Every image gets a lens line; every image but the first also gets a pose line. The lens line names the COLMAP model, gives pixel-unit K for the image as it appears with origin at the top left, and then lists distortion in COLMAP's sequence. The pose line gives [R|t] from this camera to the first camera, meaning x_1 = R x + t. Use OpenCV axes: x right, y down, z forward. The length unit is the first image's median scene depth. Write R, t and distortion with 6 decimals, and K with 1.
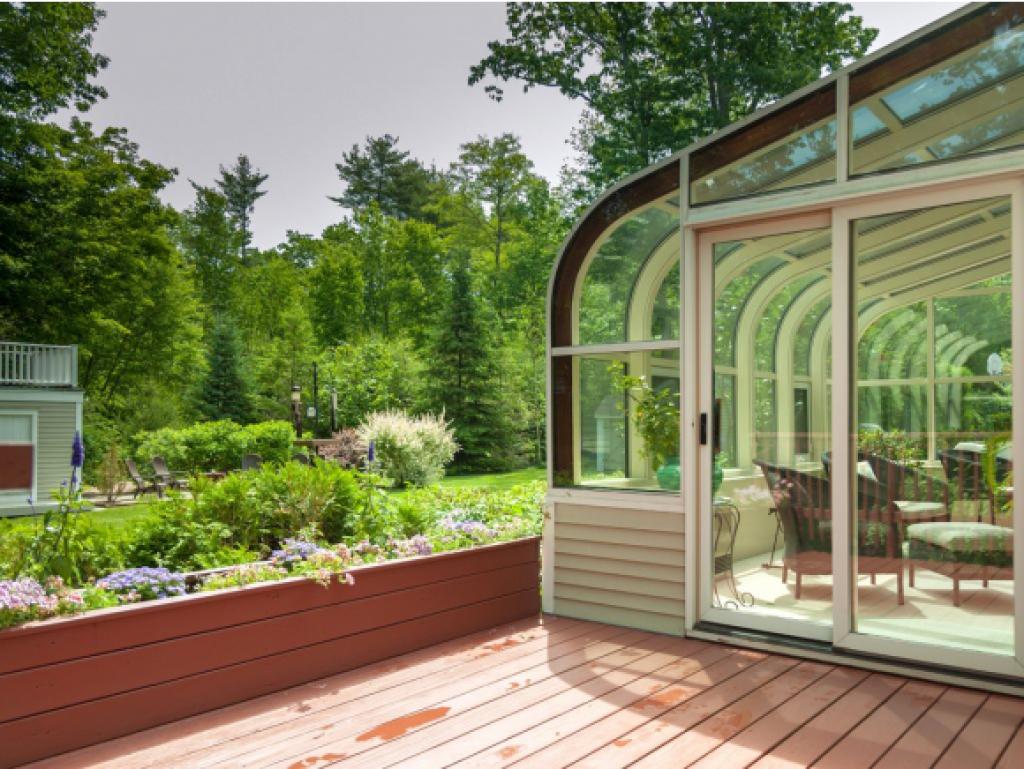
lens RADIAL K [[849.7, 0, 512.6], [0, 849.7, 388.8], [0, 0, 1]] dist [-0.042838, 0.001849]
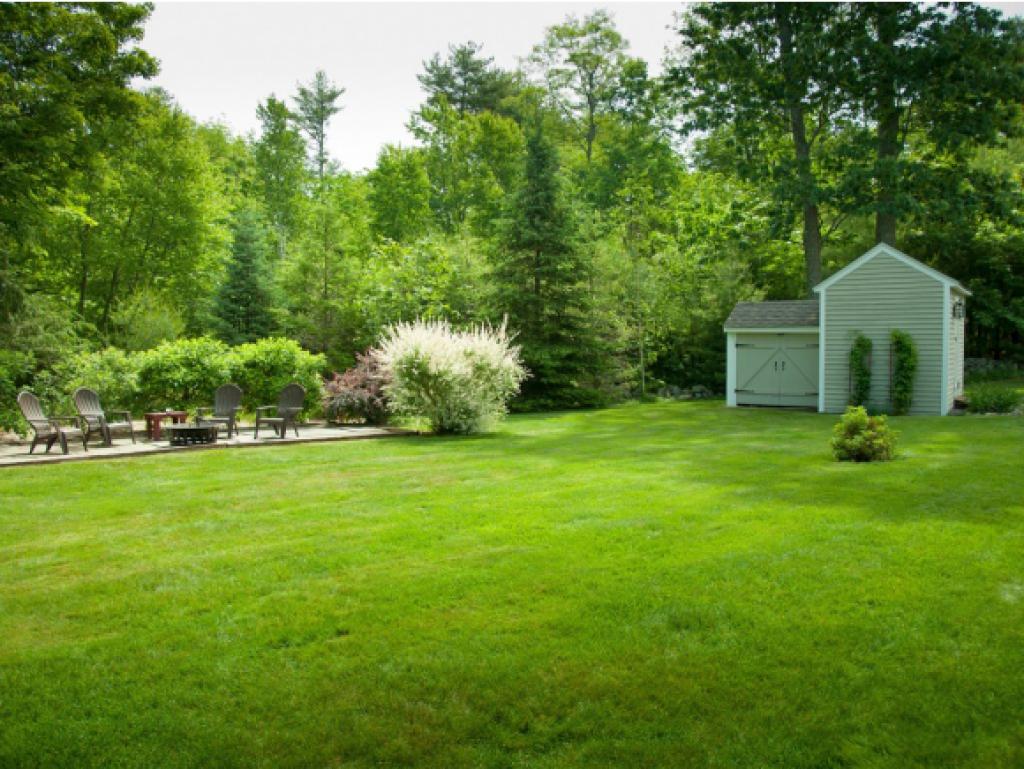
lens RADIAL K [[849.7, 0, 514.2], [0, 849.7, 383.4], [0, 0, 1]] dist [-0.042838, 0.001849]
pose [[0.994202, -0.001259, -0.107524, -0.001468], [0.009682, 0.996917, 0.077858, 0.017433], [0.107094, -0.078448, 0.991149, 0.240676]]
